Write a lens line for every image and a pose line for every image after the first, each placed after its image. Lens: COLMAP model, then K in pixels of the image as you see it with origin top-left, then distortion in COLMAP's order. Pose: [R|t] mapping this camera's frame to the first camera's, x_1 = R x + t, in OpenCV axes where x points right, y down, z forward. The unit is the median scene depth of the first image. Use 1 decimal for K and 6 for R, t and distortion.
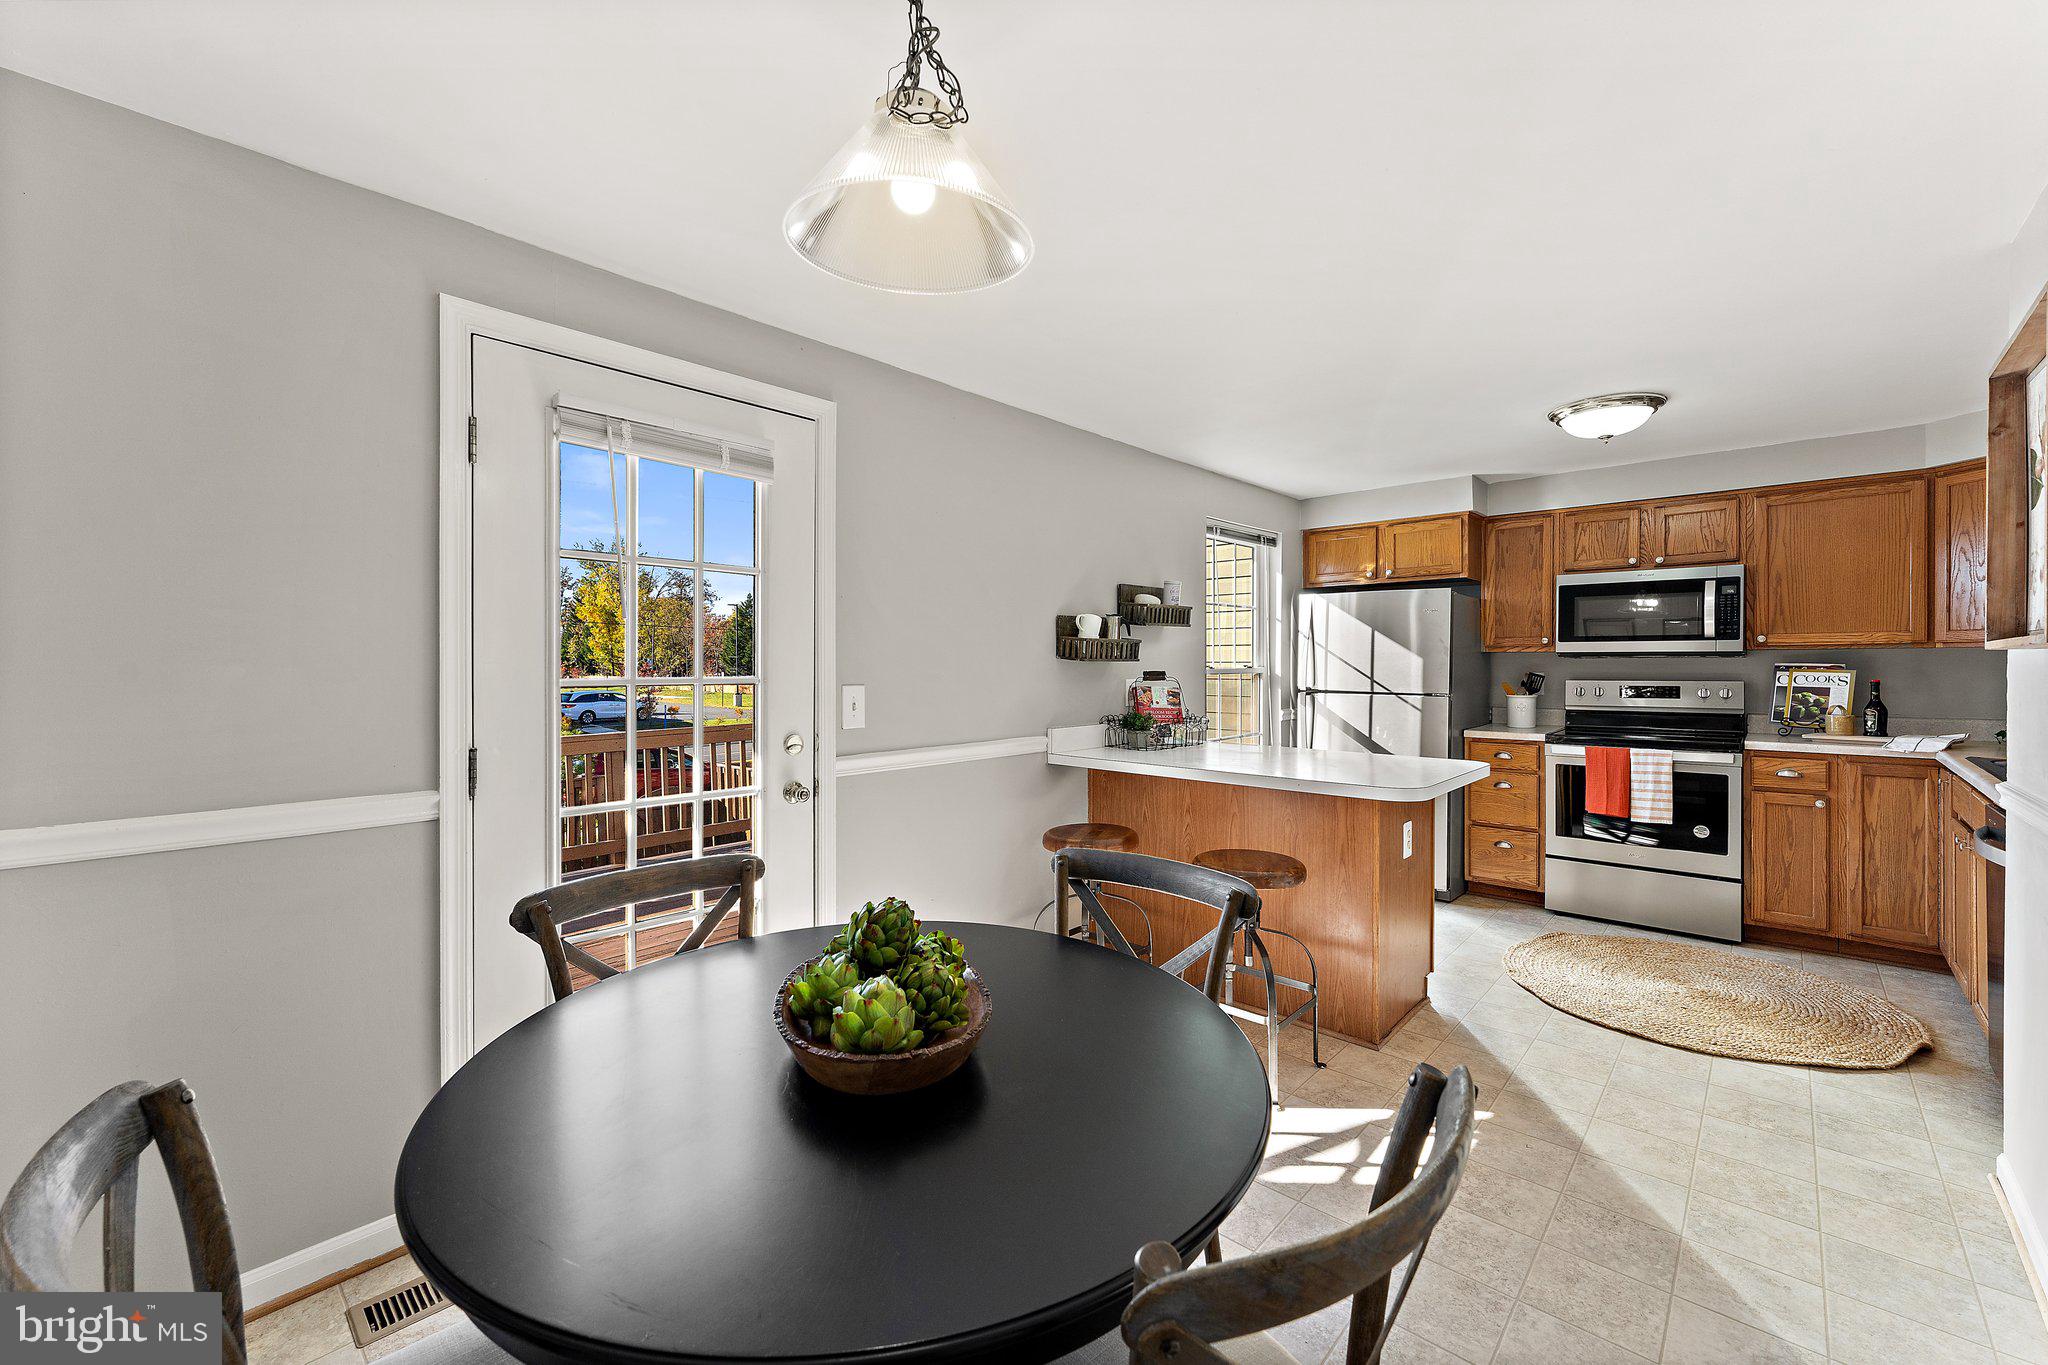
lens RADIAL K [[827.9, 0, 1020.9], [0, 827.9, 676.6], [0, 0, 1]] dist [0.002641, 0.000289]
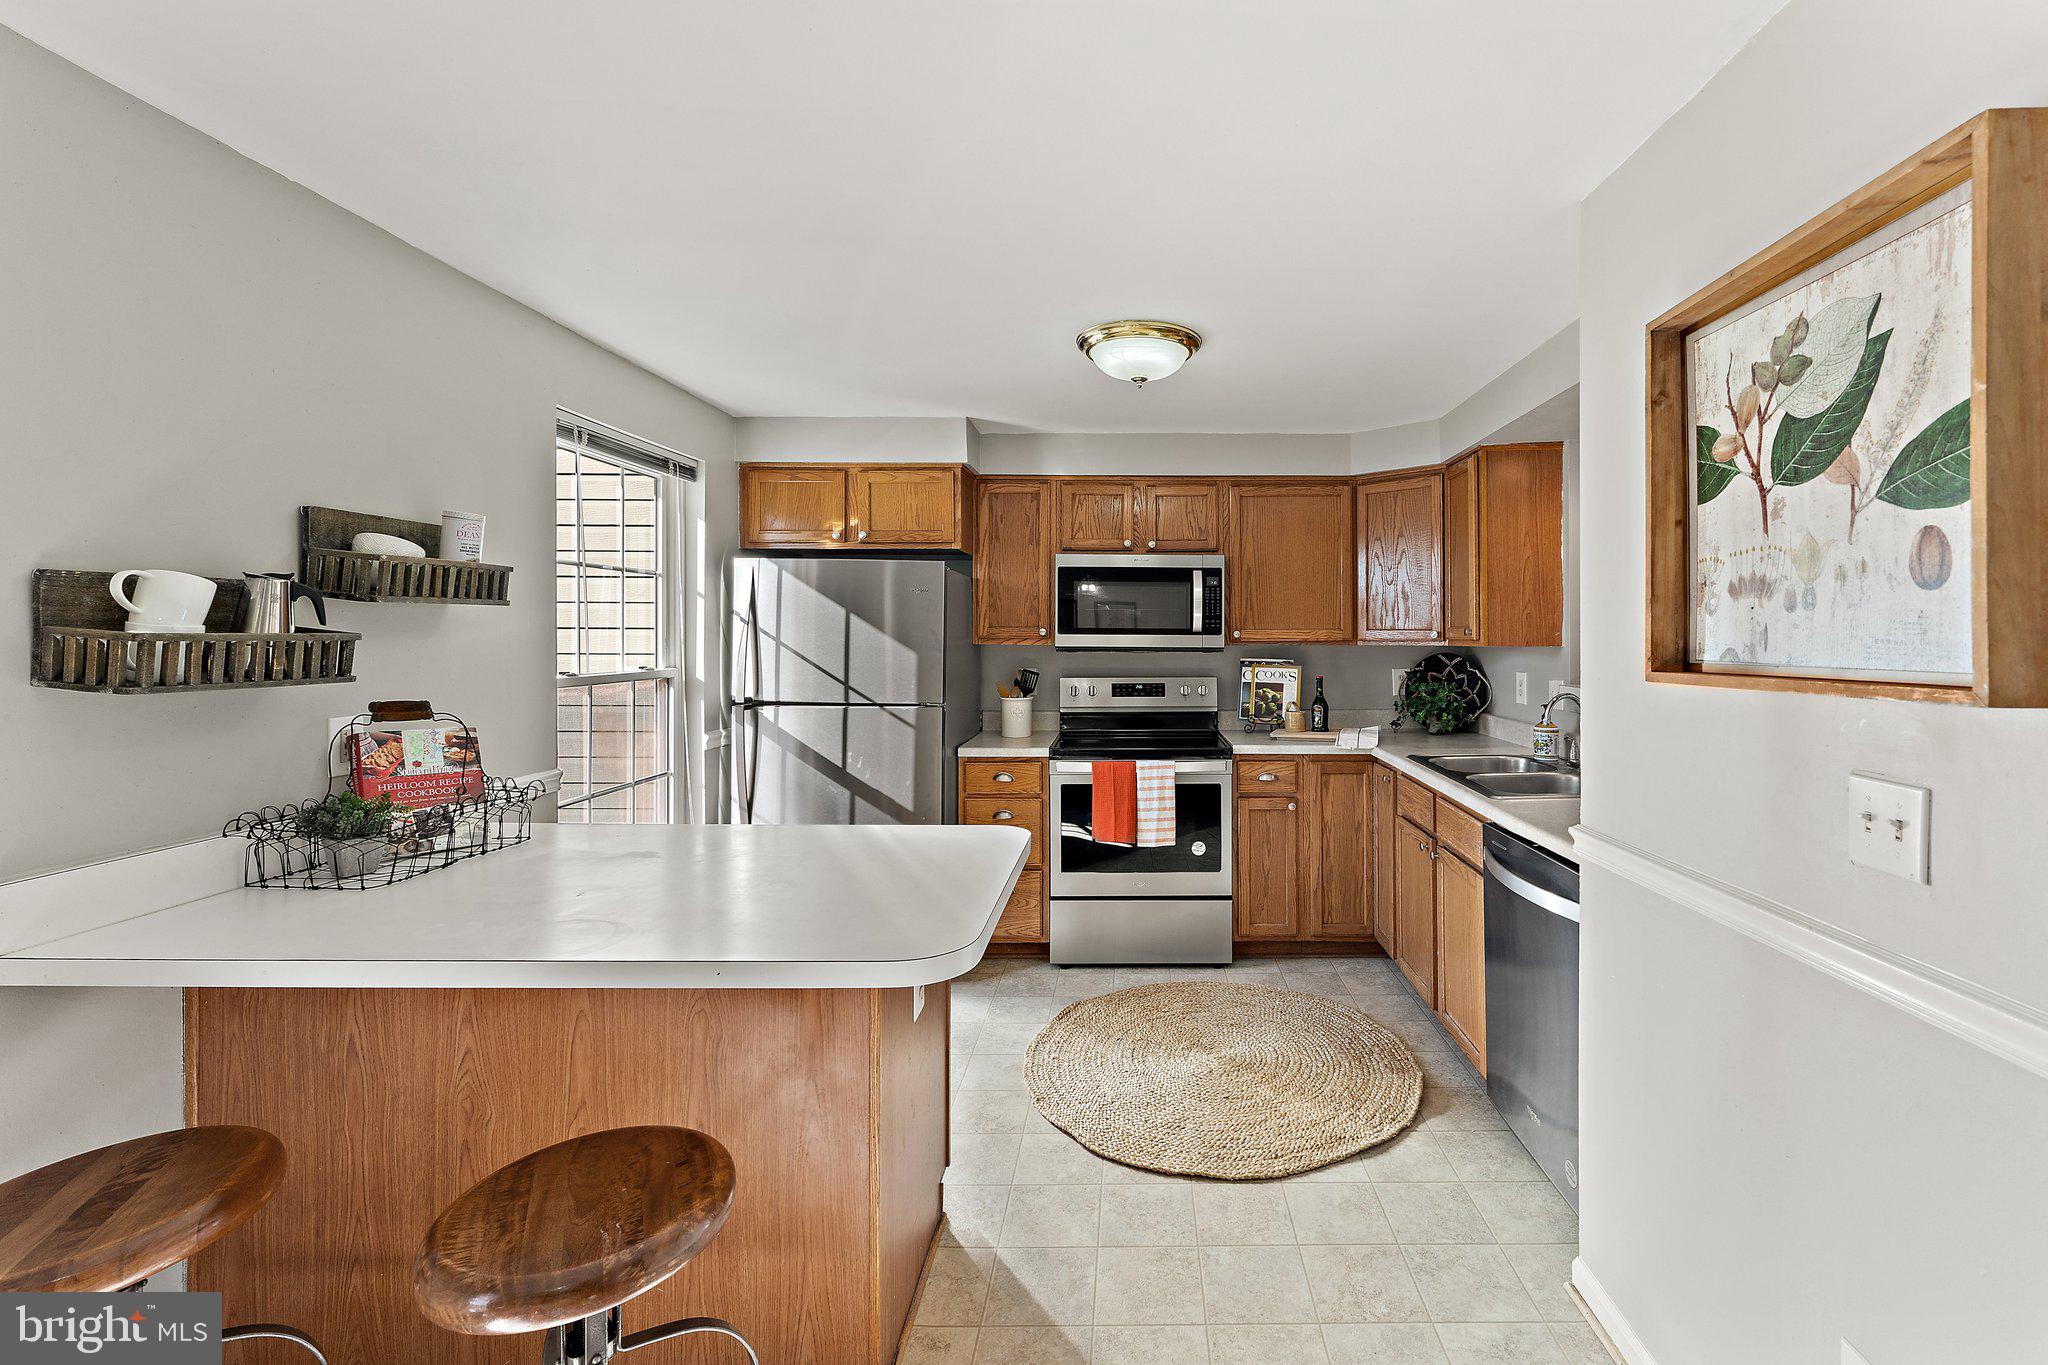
lens RADIAL K [[878.9, 0, 1138.6], [0, 878.9, 637.5], [0, 0, 1]] dist [0.001310, 0.000460]
pose [[0.732867, 0.002021, 0.680369, 0.122108], [0.007754, 0.999906, -0.011322, -0.031671], [-0.680328, 0.013574, 0.732782, 0.340118]]
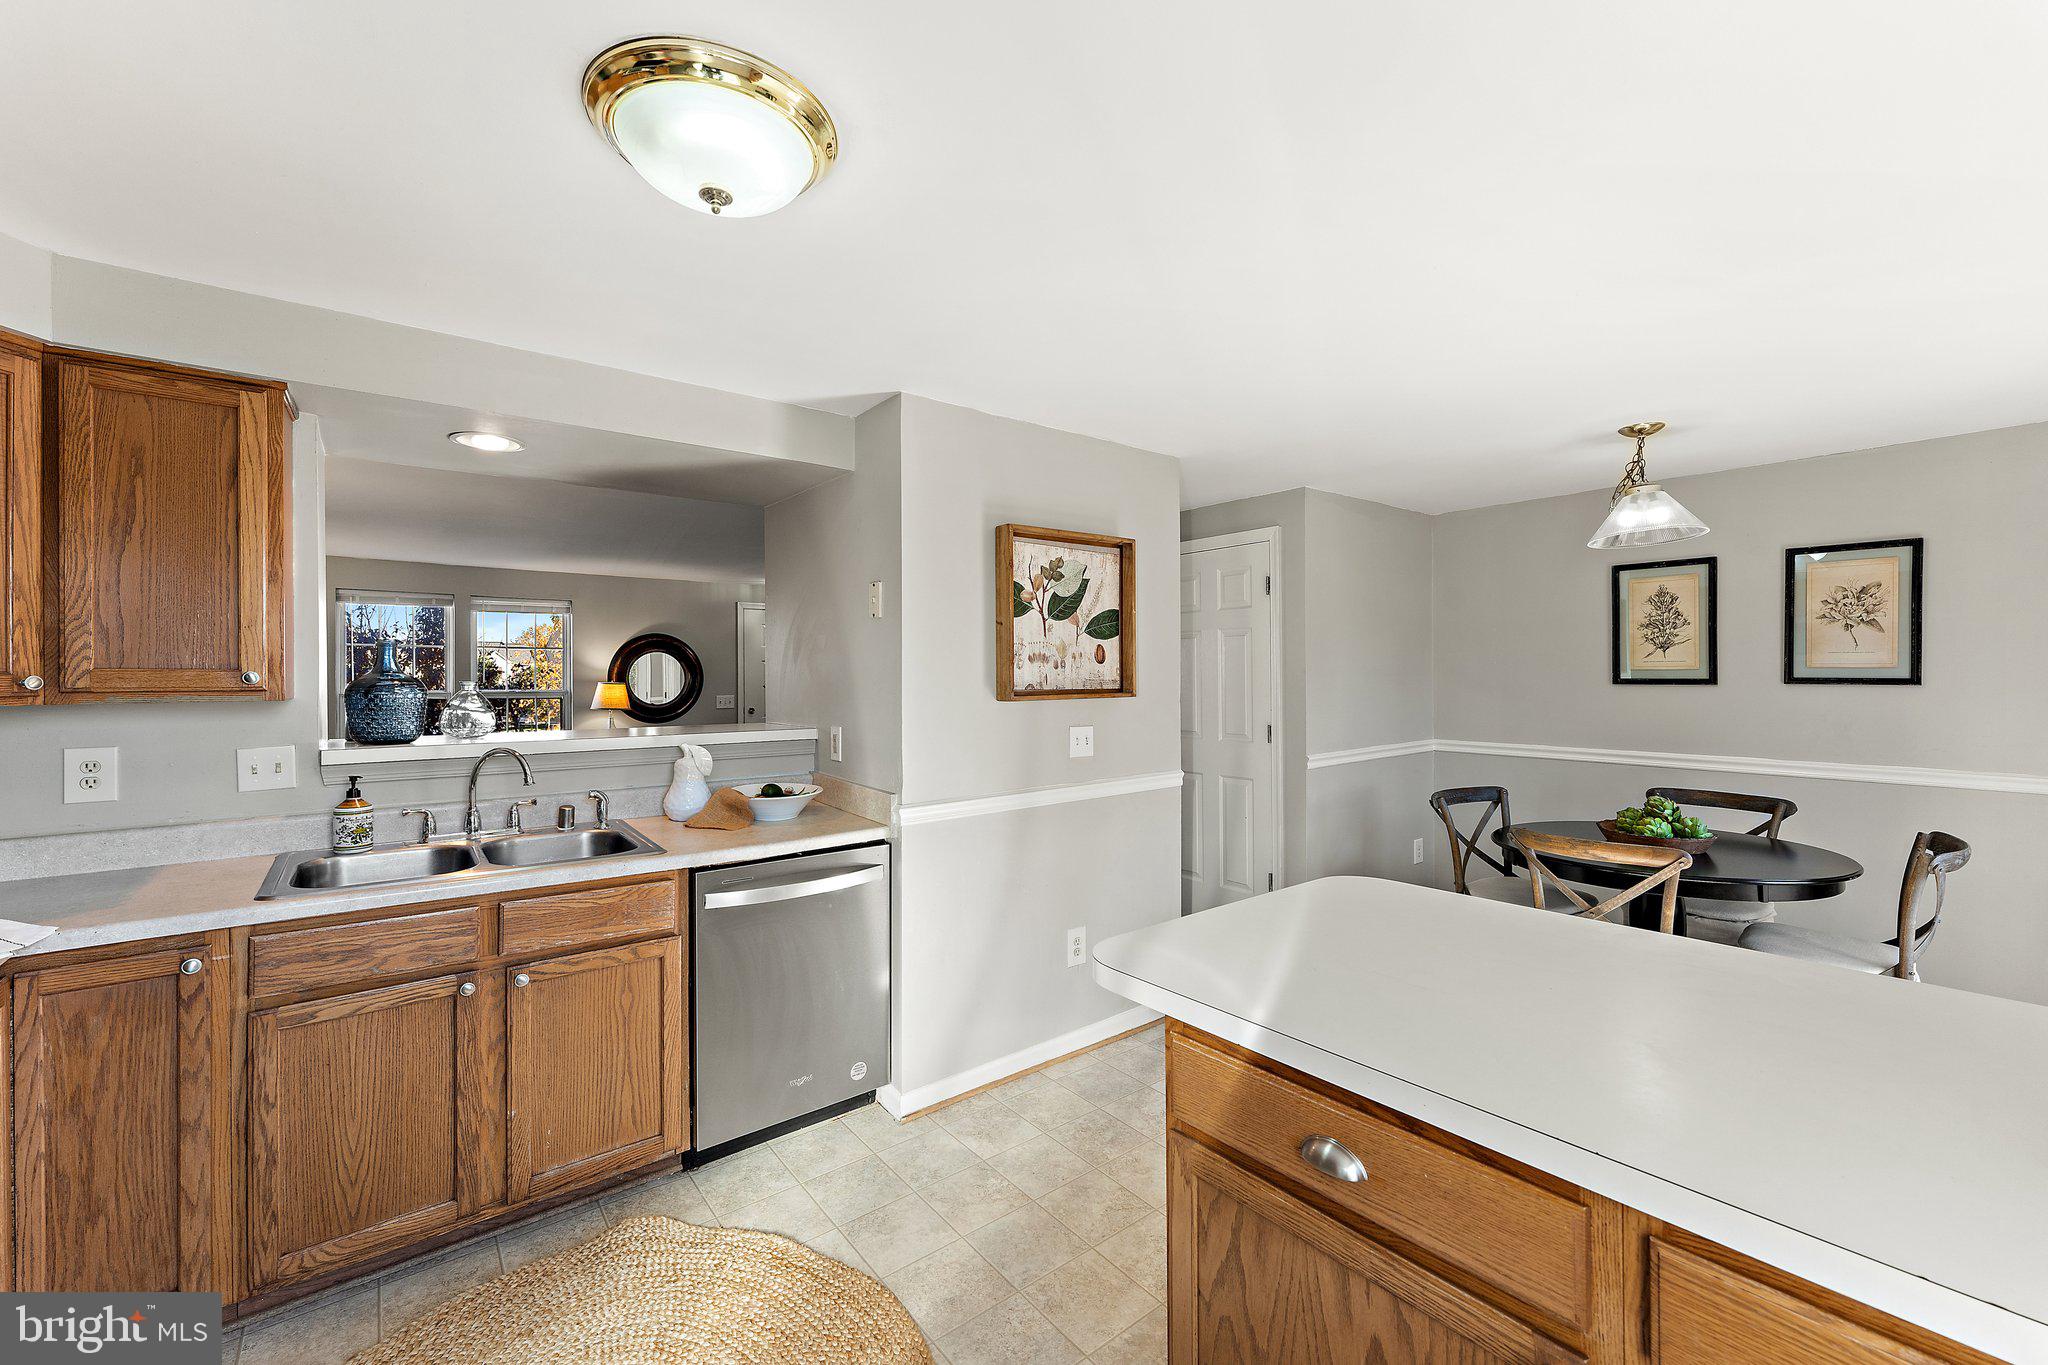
lens RADIAL K [[827.9, 0, 1025.2], [0, 827.9, 676.2], [0, 0, 1]] dist [0.002641, 0.000289]
pose [[-0.988170, 0.009174, 0.153088, 0.423086], [0.011161, 0.999864, 0.012125, -0.045906], [-0.152956, 0.013690, -0.988138, 1.187398]]
